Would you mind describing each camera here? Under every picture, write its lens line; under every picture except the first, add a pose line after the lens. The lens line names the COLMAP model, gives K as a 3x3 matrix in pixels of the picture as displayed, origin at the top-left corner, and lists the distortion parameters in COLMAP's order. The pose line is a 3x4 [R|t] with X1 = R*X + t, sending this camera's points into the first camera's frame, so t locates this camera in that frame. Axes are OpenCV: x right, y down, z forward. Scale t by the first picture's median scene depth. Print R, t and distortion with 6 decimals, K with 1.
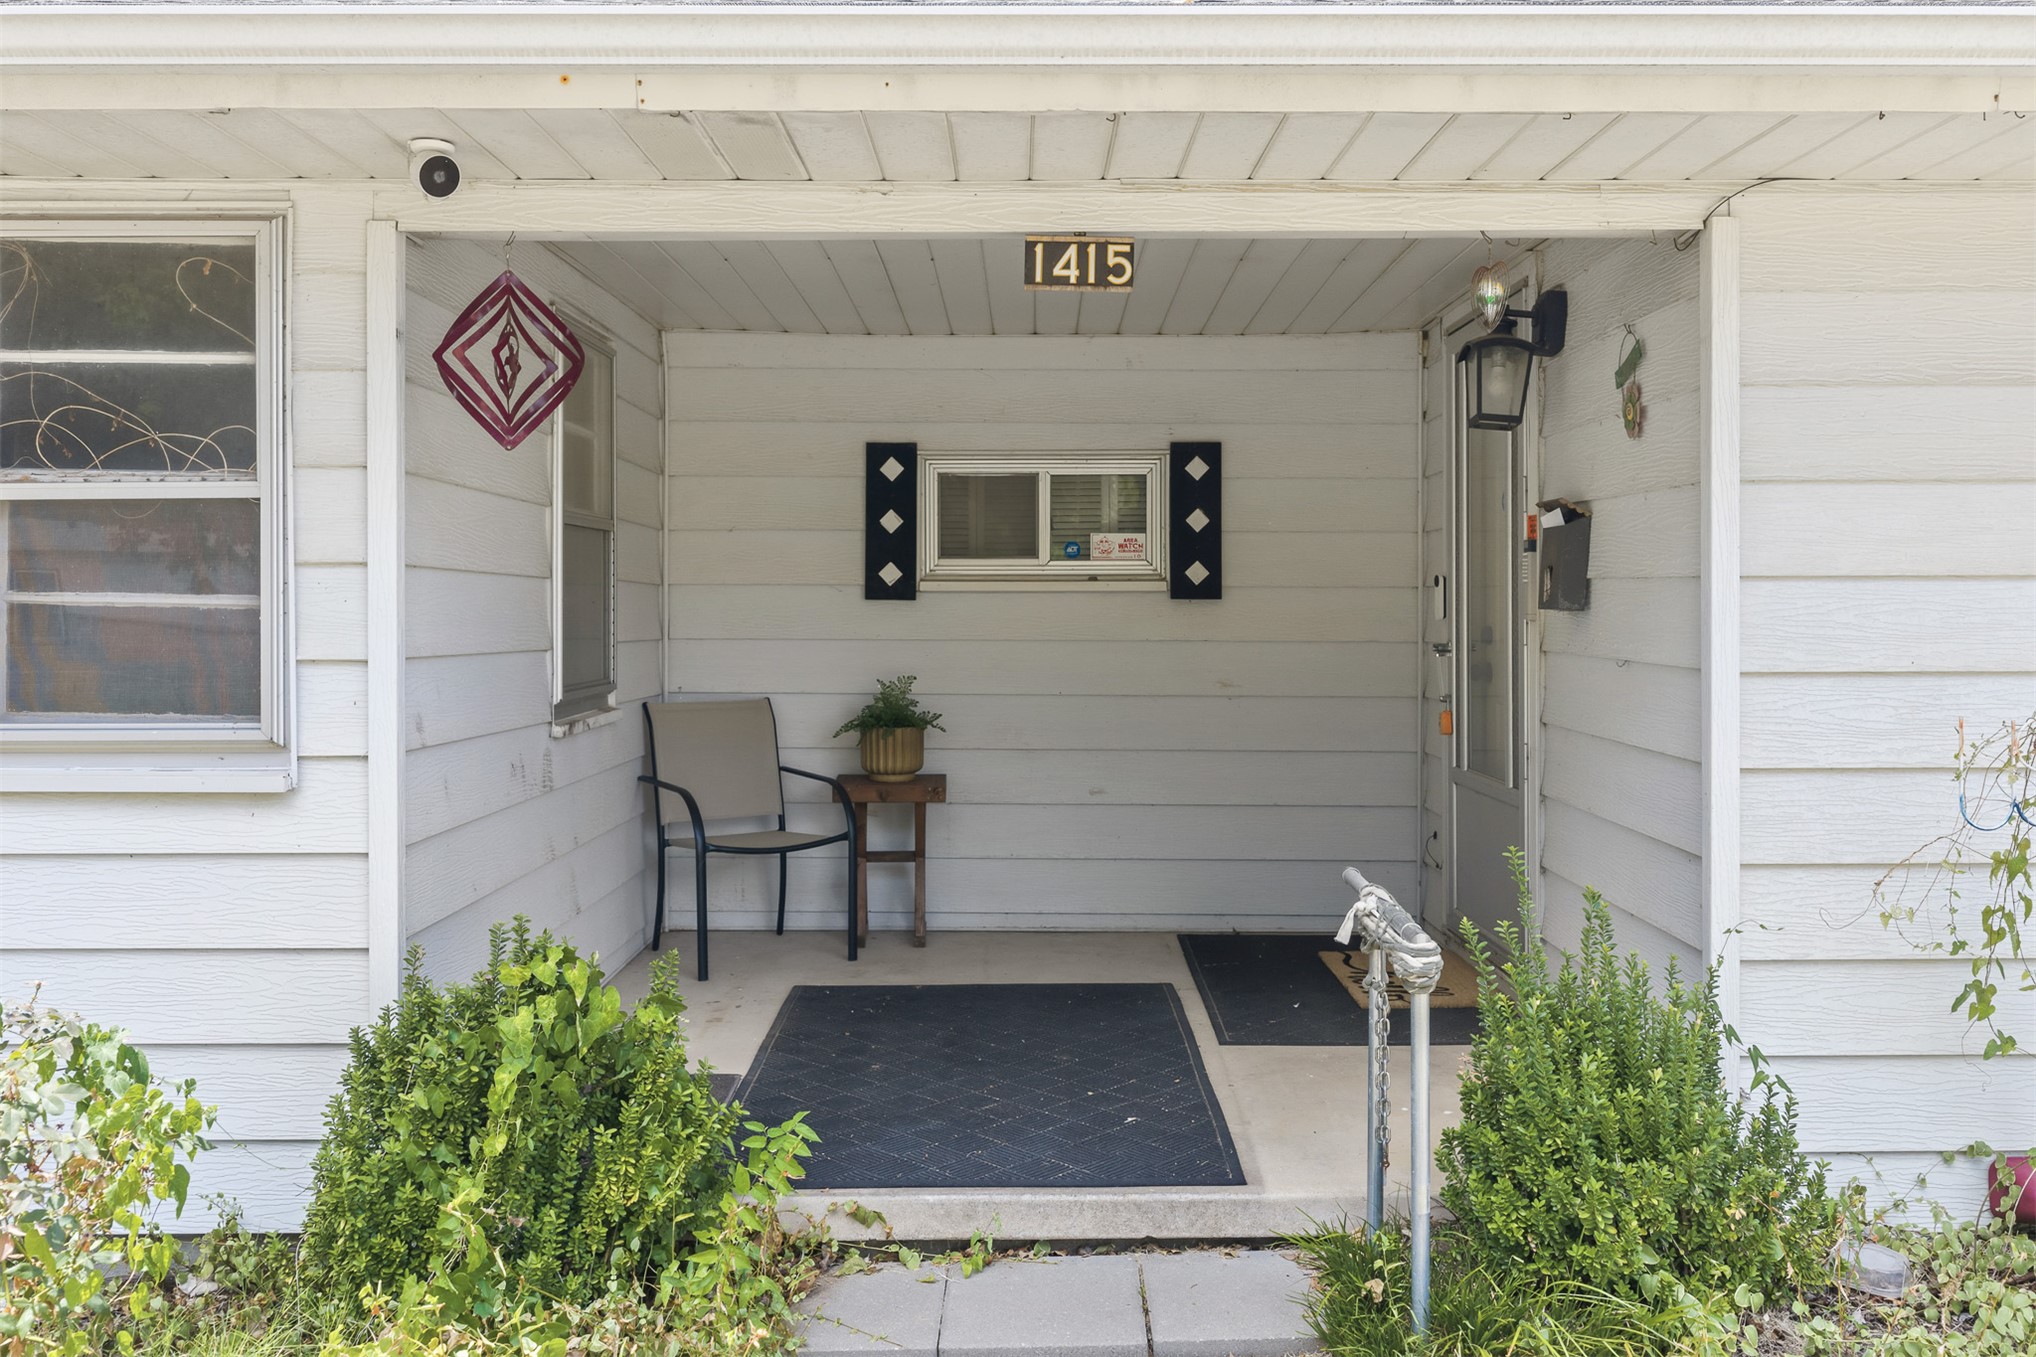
lens RADIAL K [[1700.9, 0, 1023.9], [0, 1700.9, 604.8], [0, 0, 1]] dist [-0.046200, -0.003454]
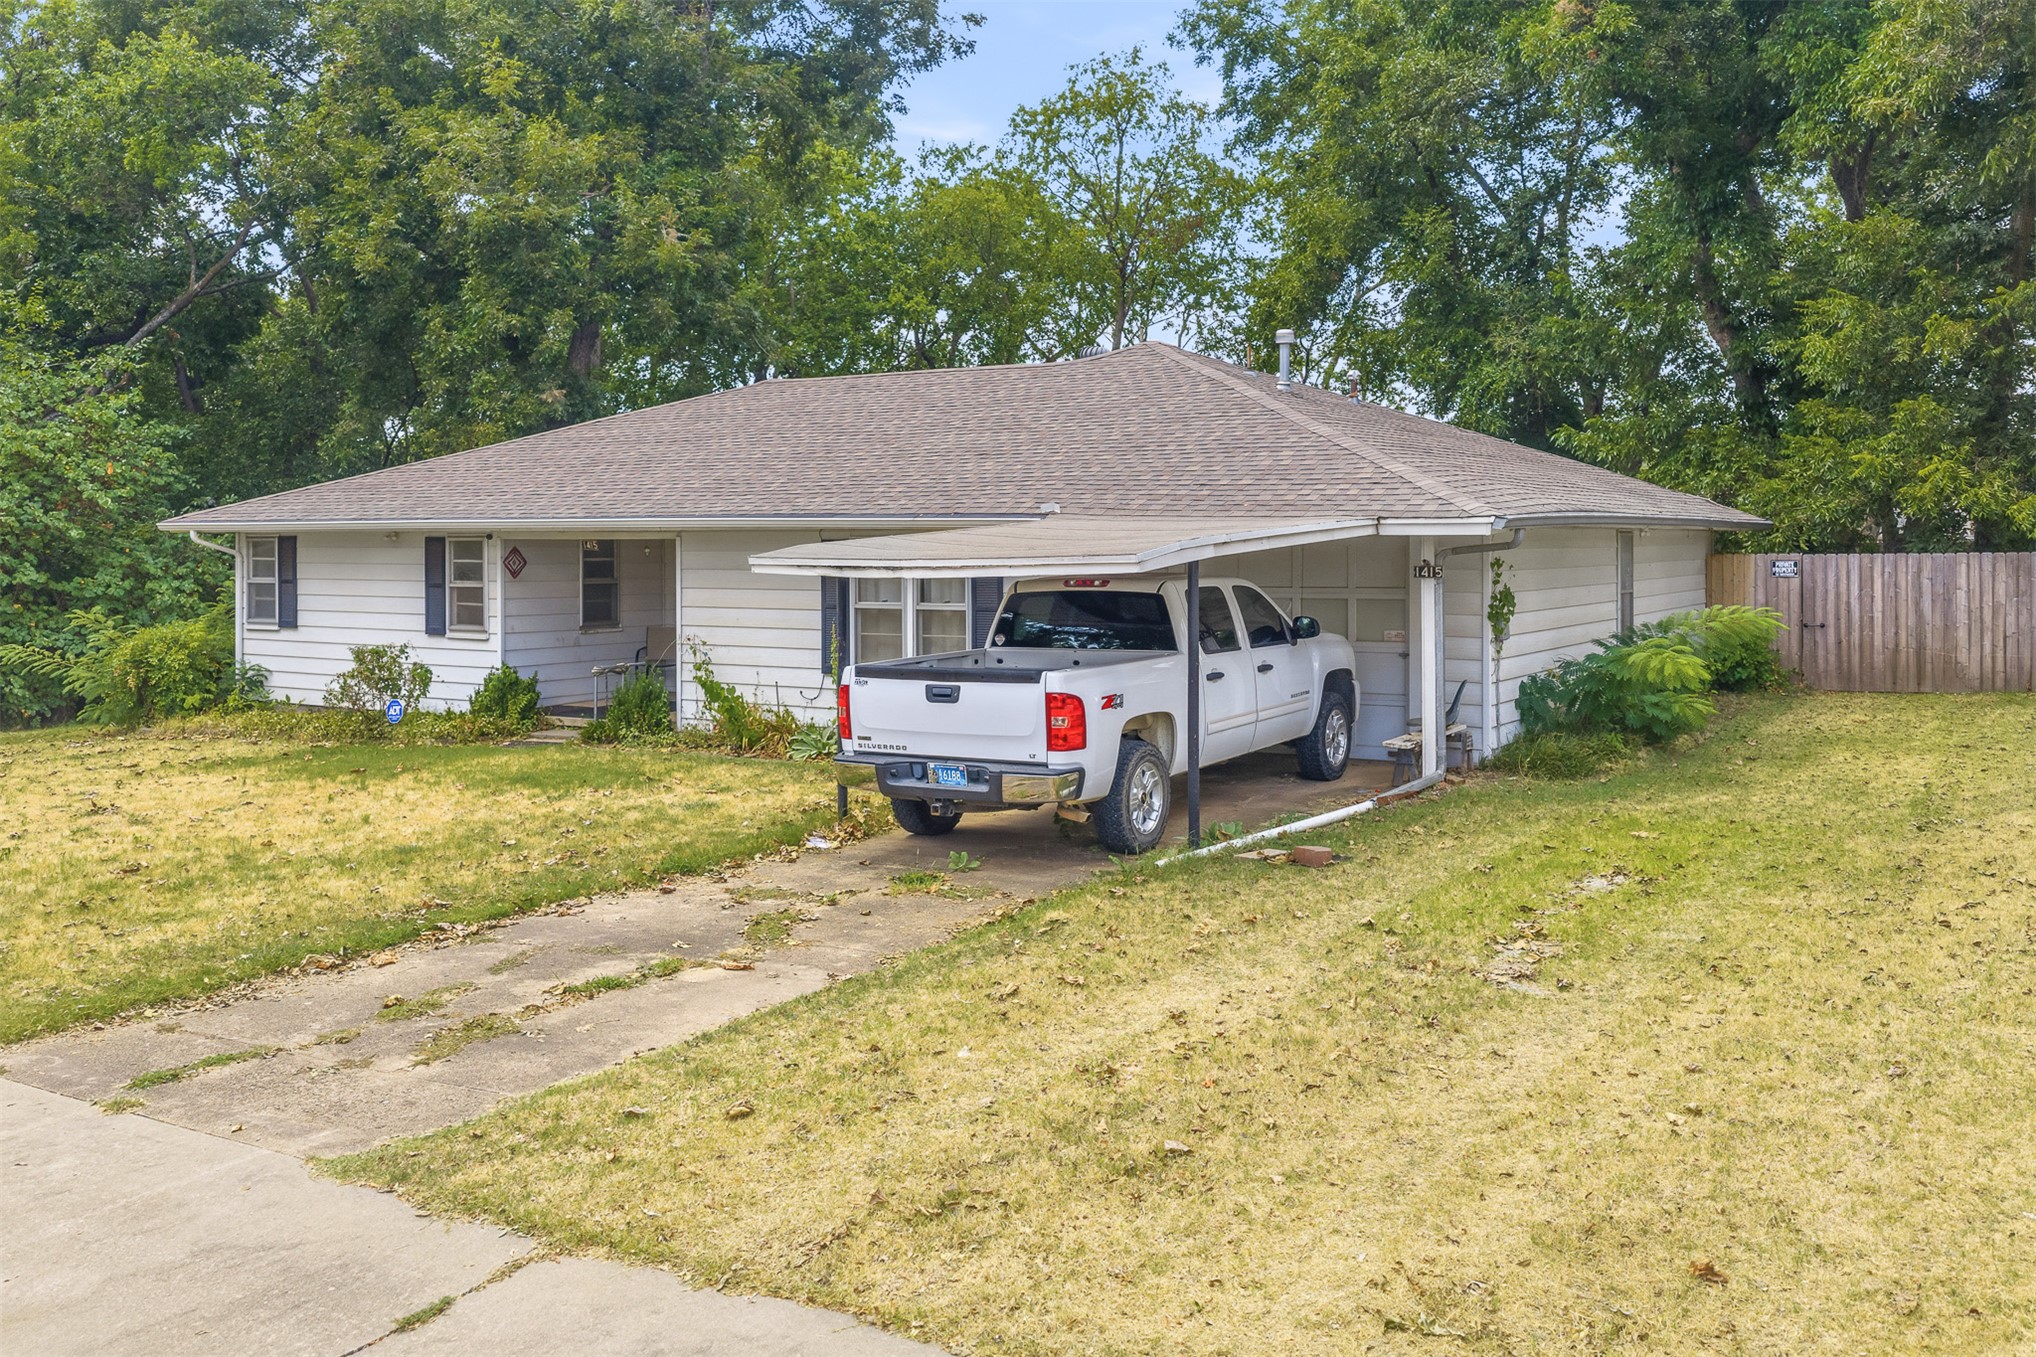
lens RADIAL K [[1700.9, 0, 1023.9], [0, 1700.9, 604.8], [0, 0, 1]] dist [-0.046200, -0.003454]
pose [[0.864609, 0.021220, -0.501997, 2.232836], [-0.003121, 0.999315, 0.036868, -0.123181], [0.502436, -0.030310, 0.864083, -1.683218]]
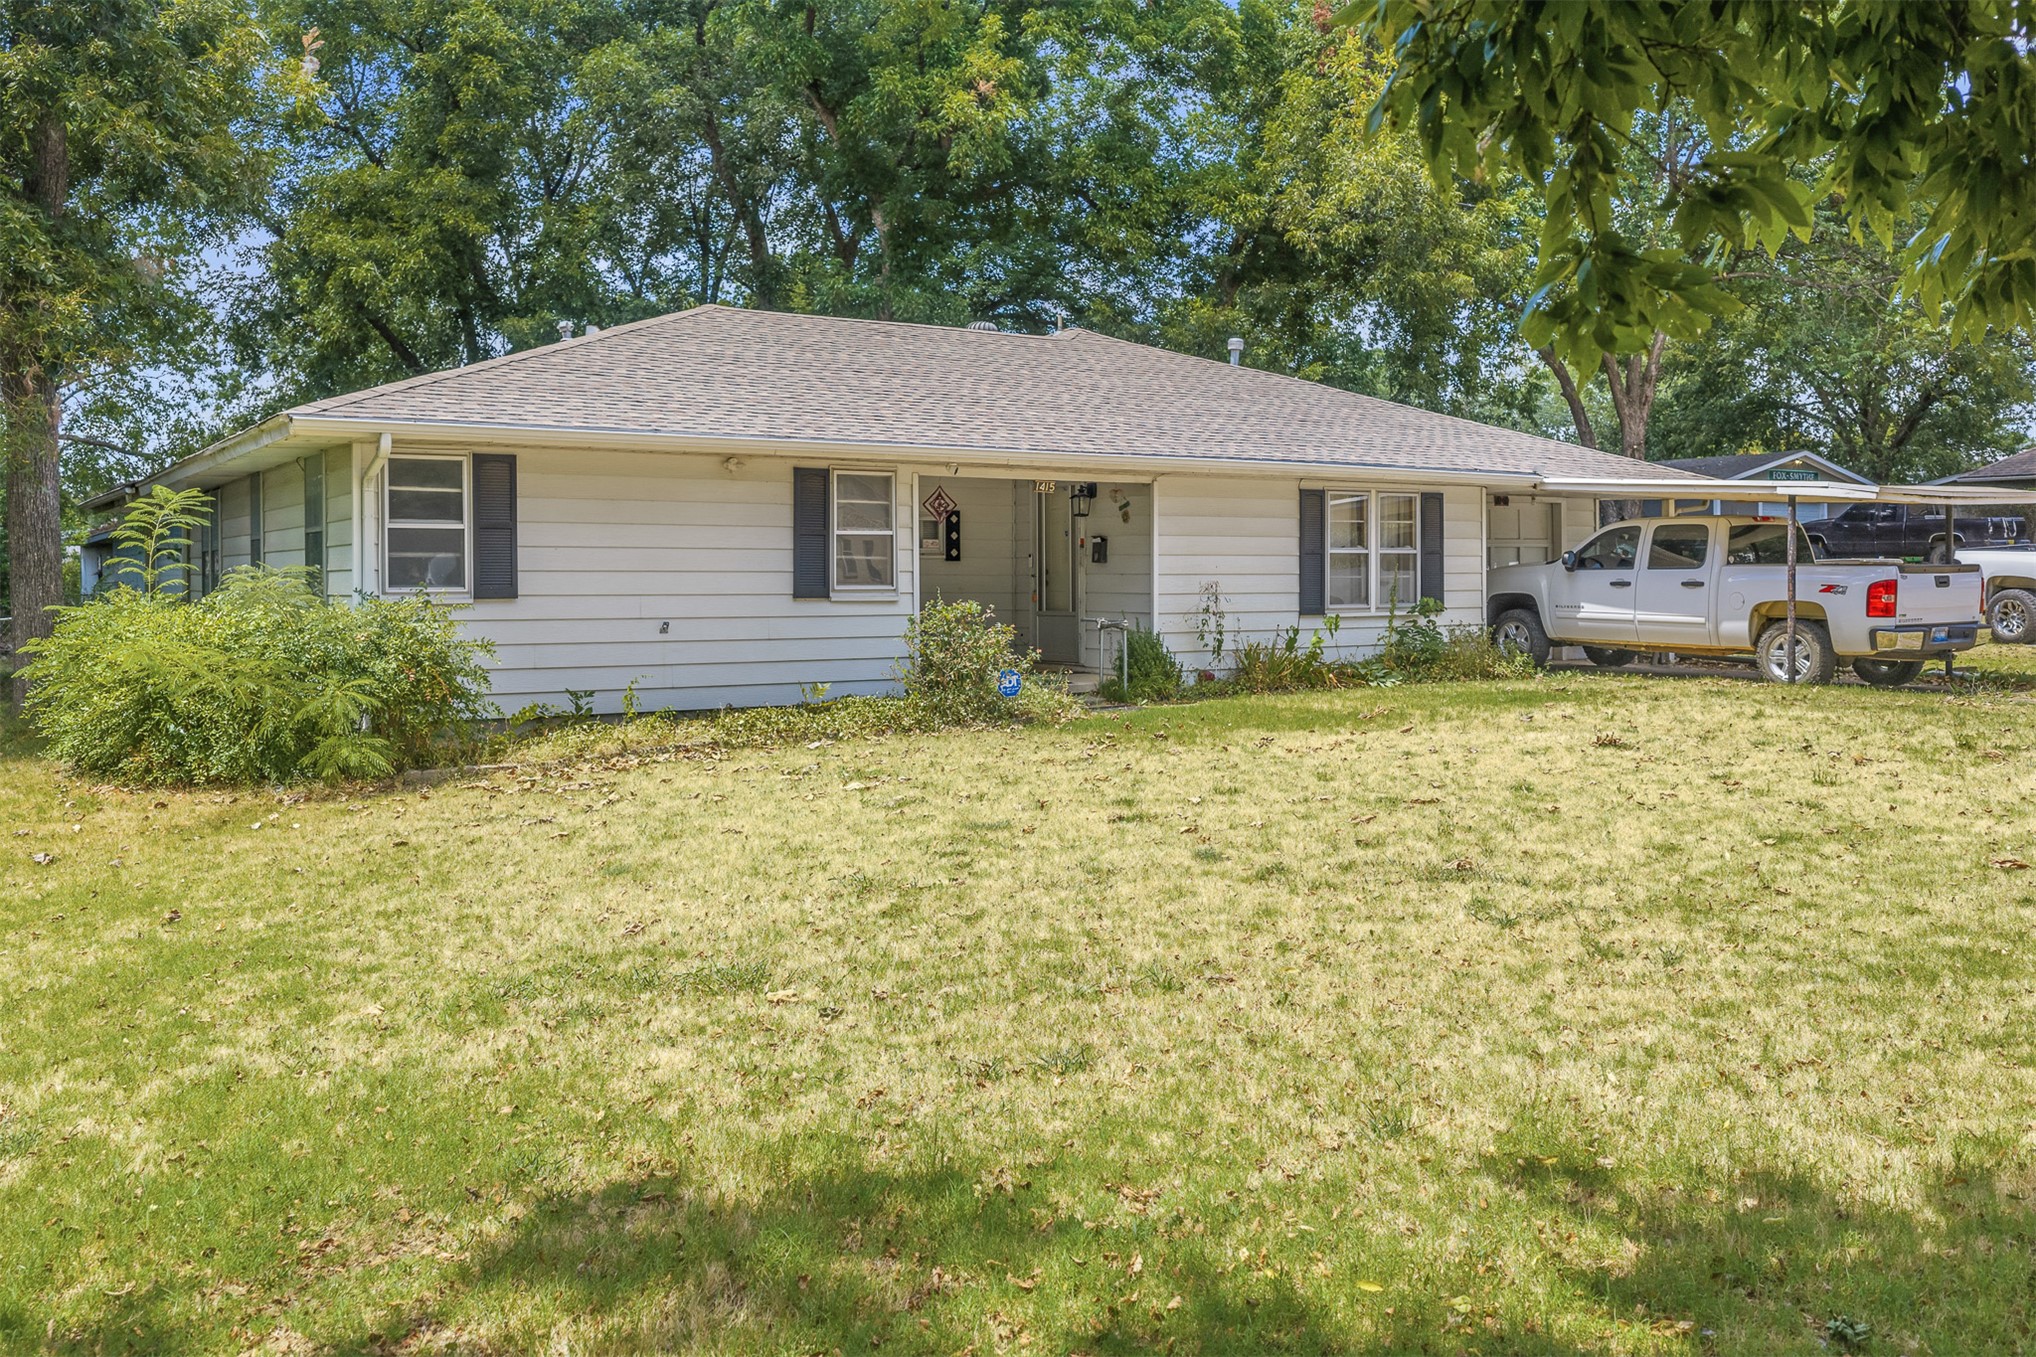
lens RADIAL K [[1700.9, 0, 1023.9], [0, 1700.9, 604.8], [0, 0, 1]] dist [-0.046200, -0.003454]
pose [[0.840250, -0.007794, 0.542143, -1.475890], [0.001116, 0.999919, 0.012646, 0.037261], [-0.542197, -0.010021, 0.840191, -1.679004]]
